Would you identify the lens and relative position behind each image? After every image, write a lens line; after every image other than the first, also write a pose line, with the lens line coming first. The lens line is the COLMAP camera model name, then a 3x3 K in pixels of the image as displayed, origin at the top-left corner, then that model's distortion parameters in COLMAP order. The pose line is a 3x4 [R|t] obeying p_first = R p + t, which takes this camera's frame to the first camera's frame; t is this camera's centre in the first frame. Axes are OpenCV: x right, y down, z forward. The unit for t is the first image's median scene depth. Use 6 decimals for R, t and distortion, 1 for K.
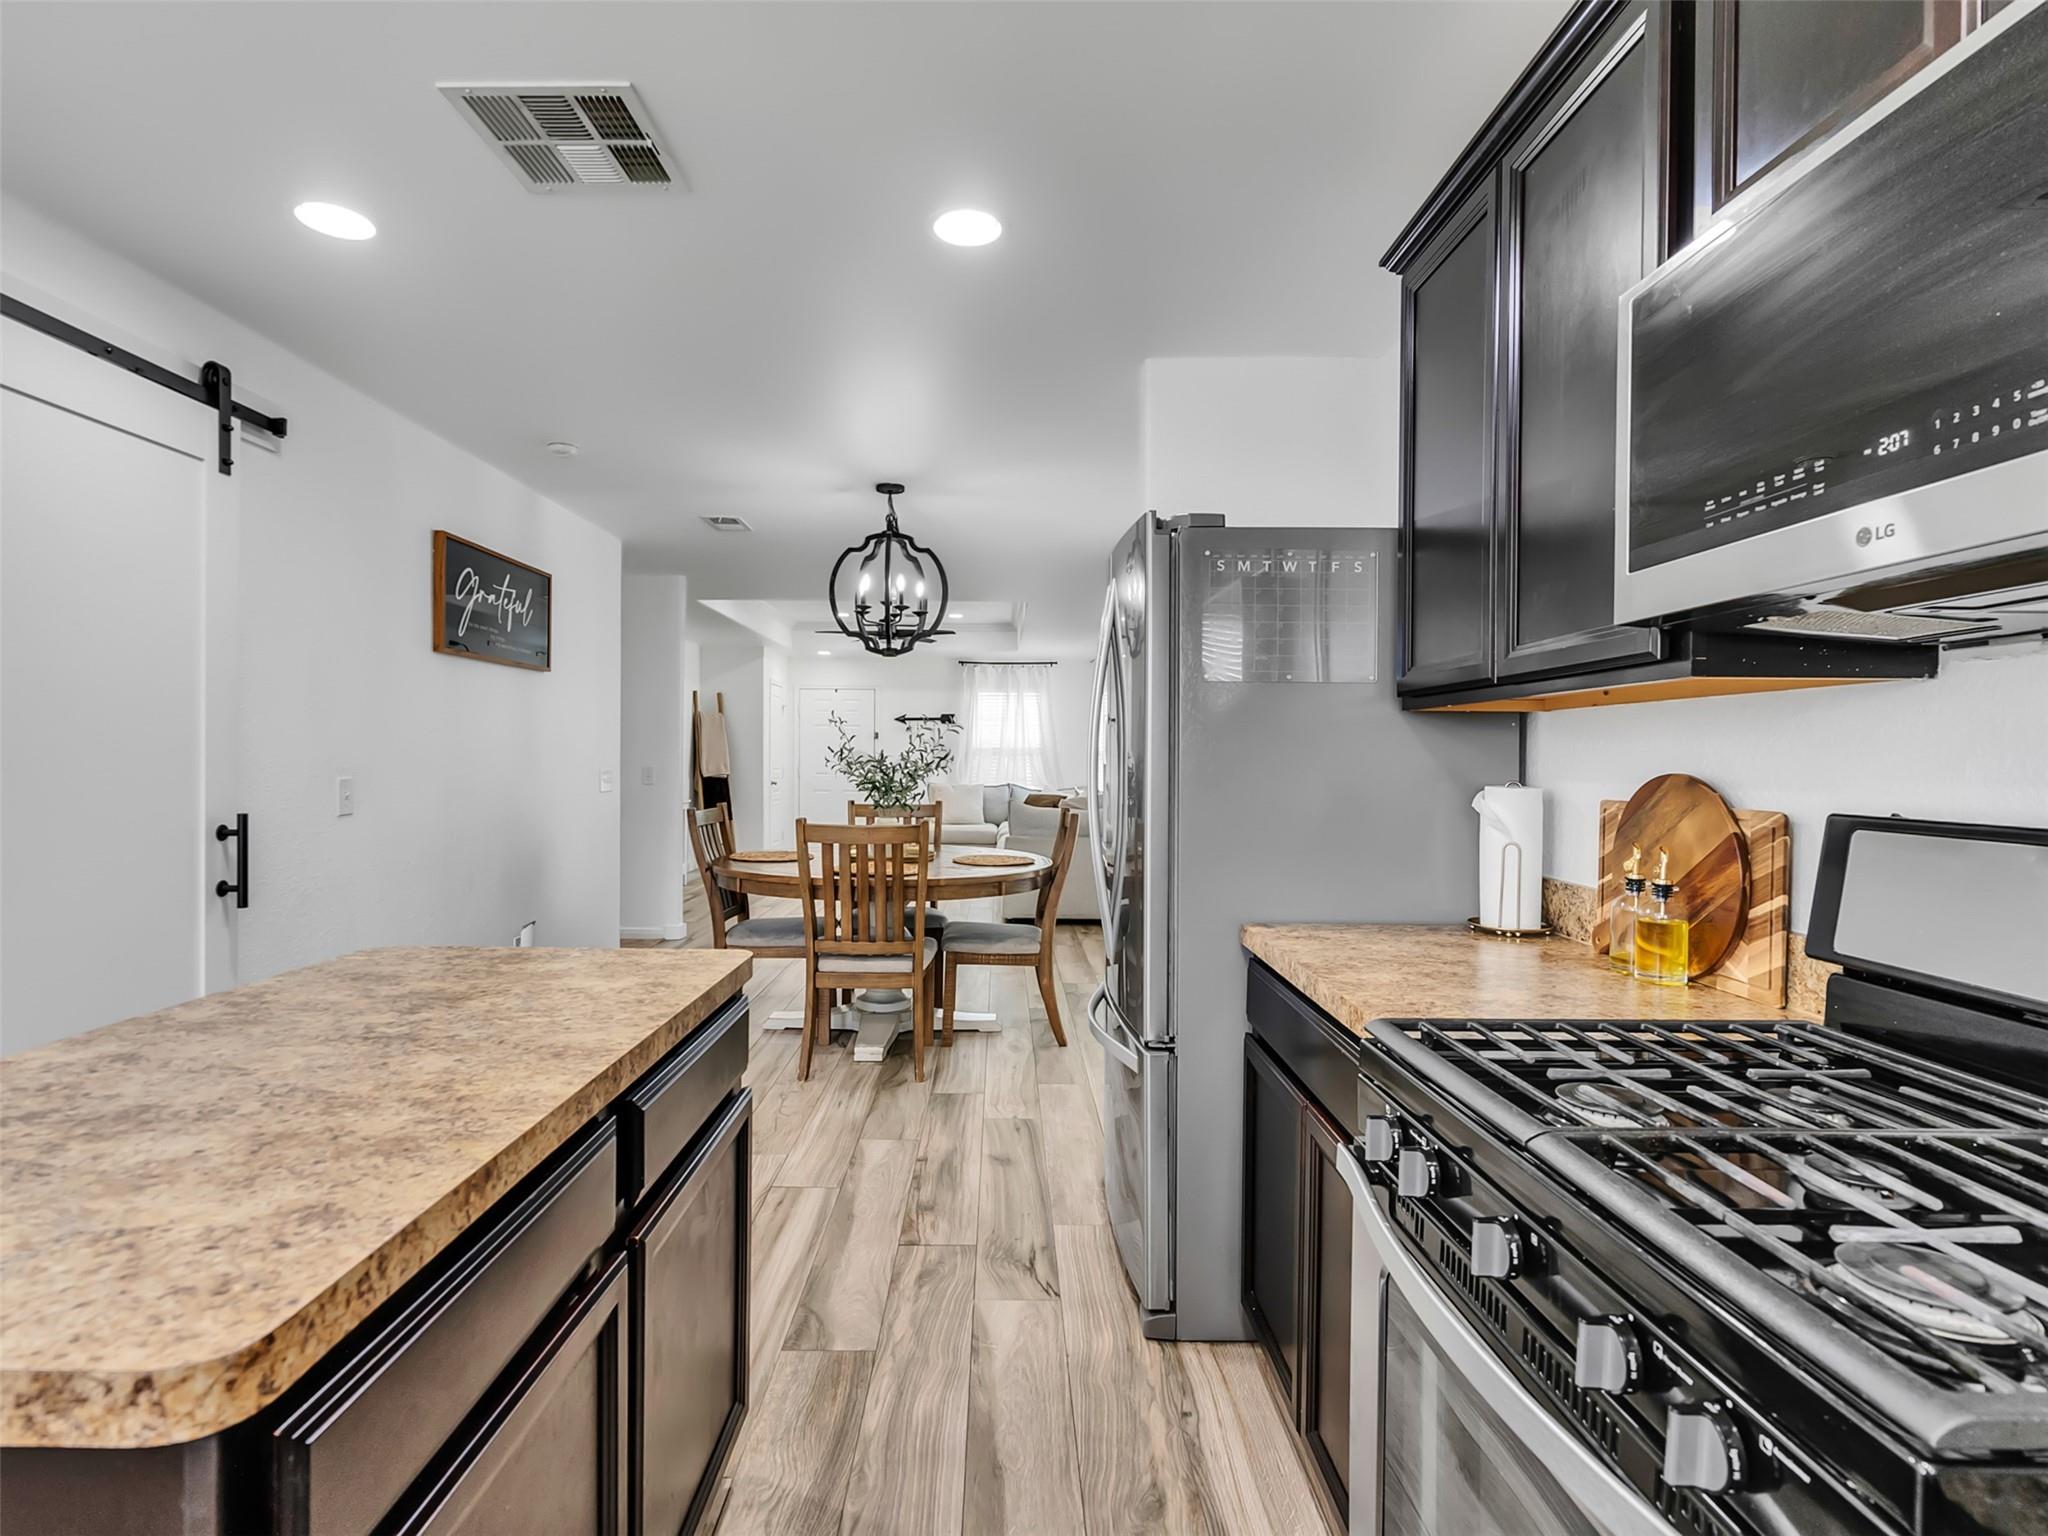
lens RADIAL K [[1045.4, 0, 1008.8], [0, 1045.4, 772.1], [0, 0, 1]] dist [-0.010367, 0.002847]
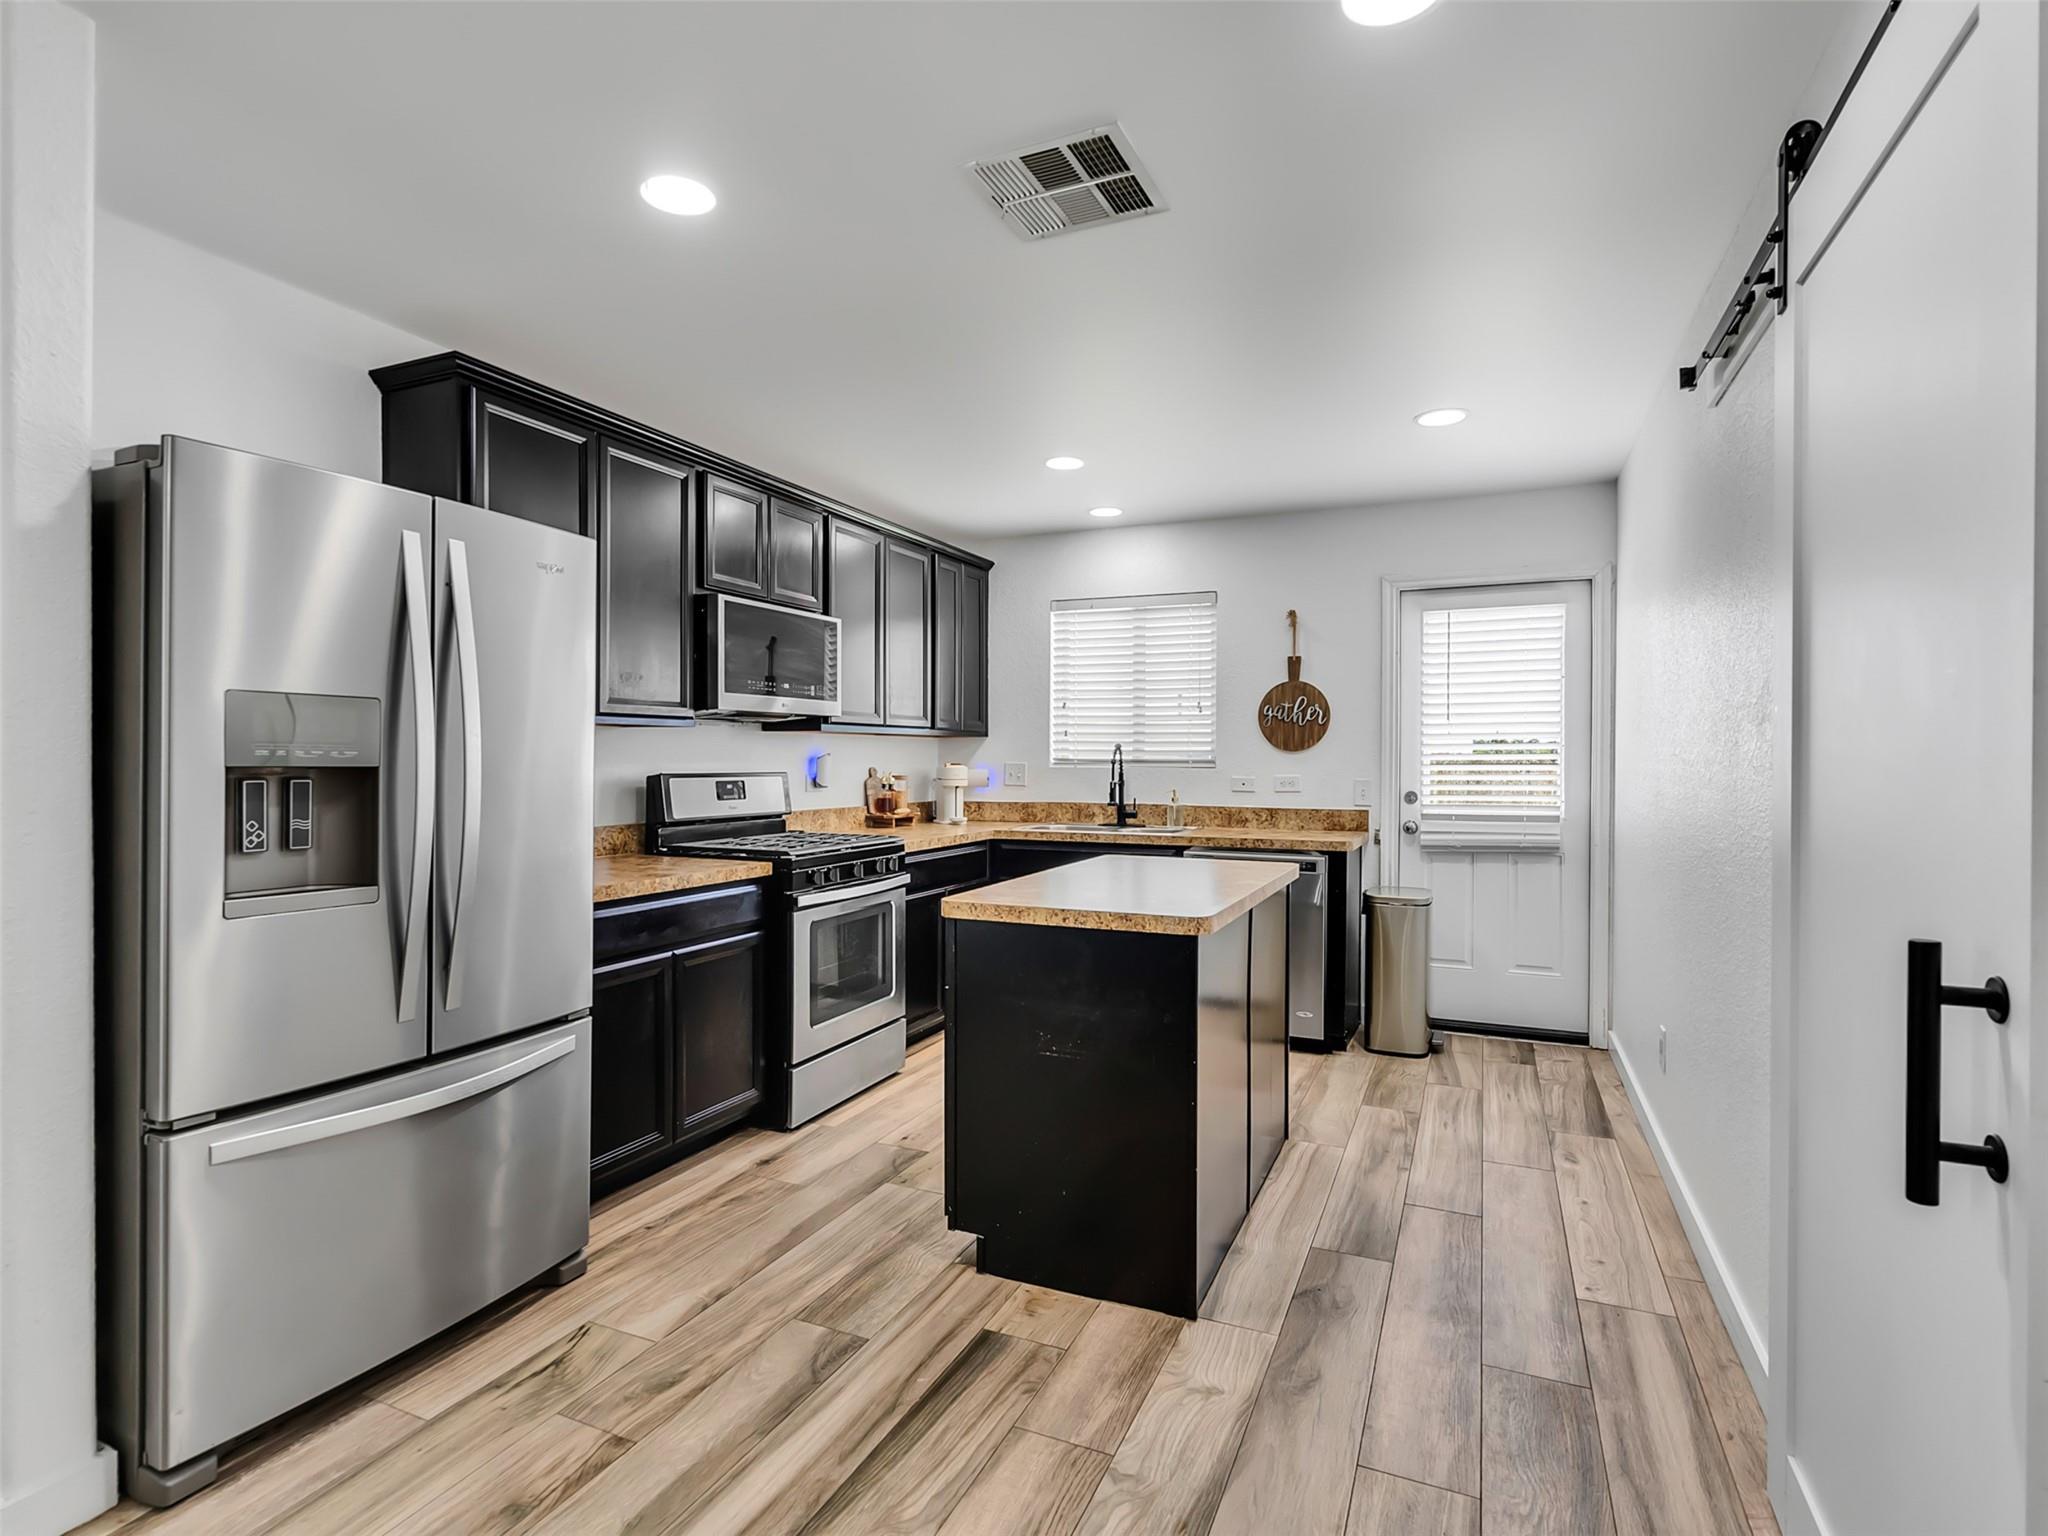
lens RADIAL K [[1043.5, 0, 1024.7], [0, 1043.5, 747.2], [0, 0, 1]] dist [0.014435, -0.000317]
pose [[-0.913651, -0.007601, 0.406428, -0.754950], [-0.004929, 0.999959, 0.007620, -0.034761], [-0.406469, 0.004959, -0.913651, 1.833209]]
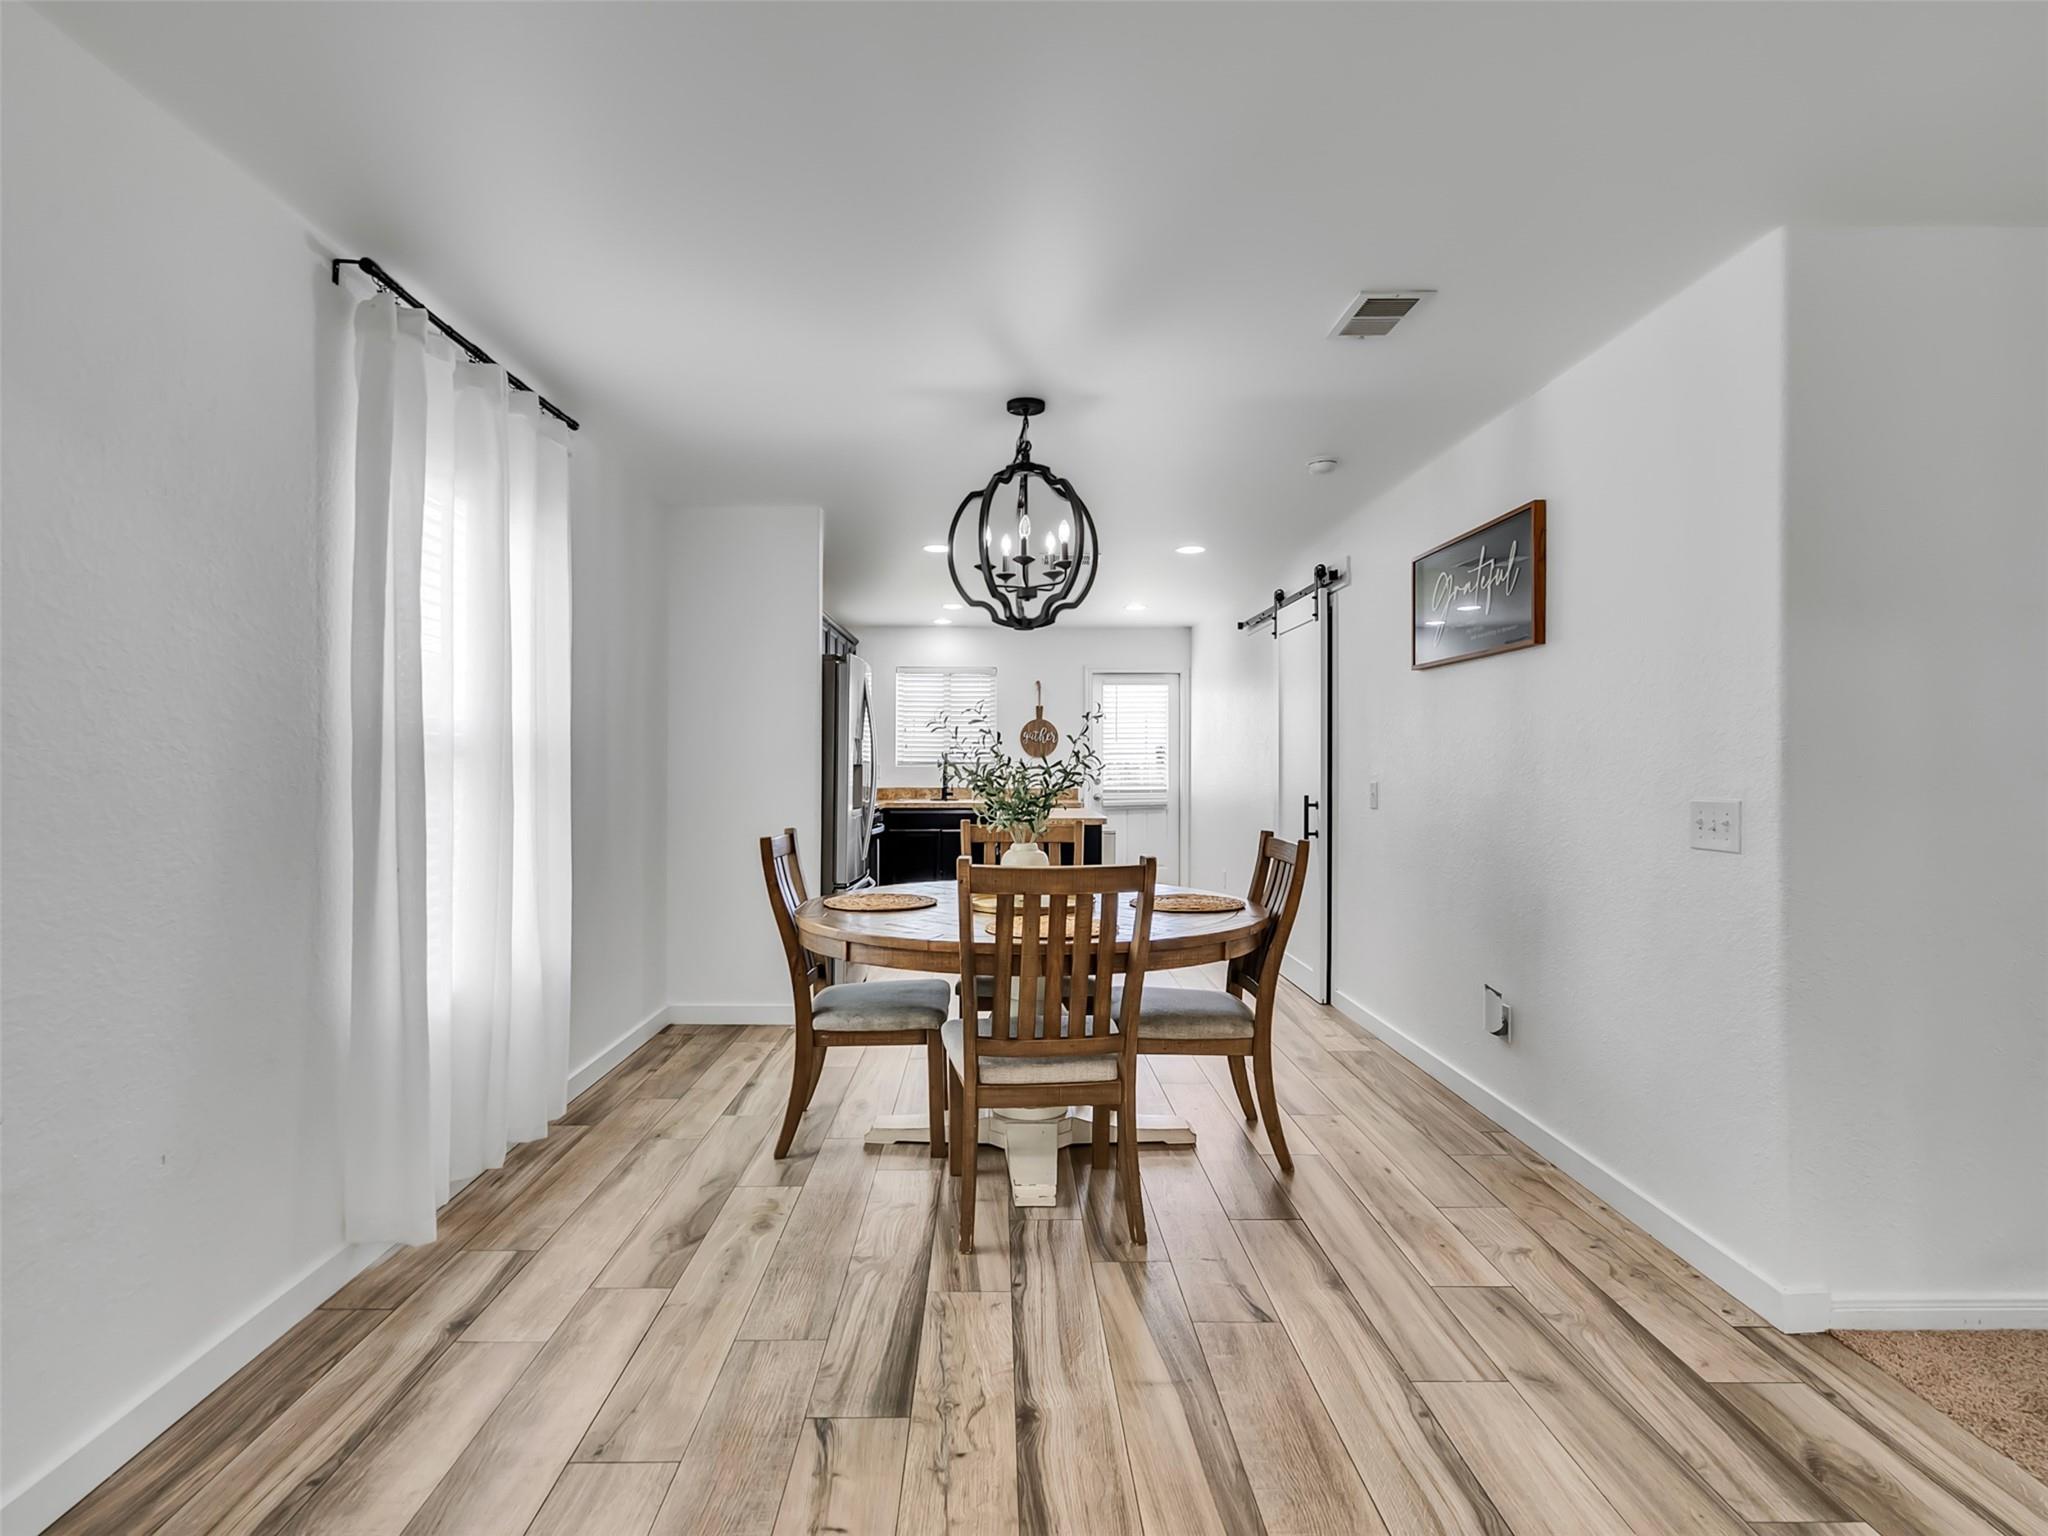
lens RADIAL K [[1045.4, 0, 1008.8], [0, 1045.4, 772.1], [0, 0, 1]] dist [-0.010367, 0.002847]
pose [[-0.999878, -0.009908, -0.012040, -0.219796], [-0.010213, 0.999622, 0.025542, -0.057370], [0.011782, 0.025662, -0.999601, 3.622075]]
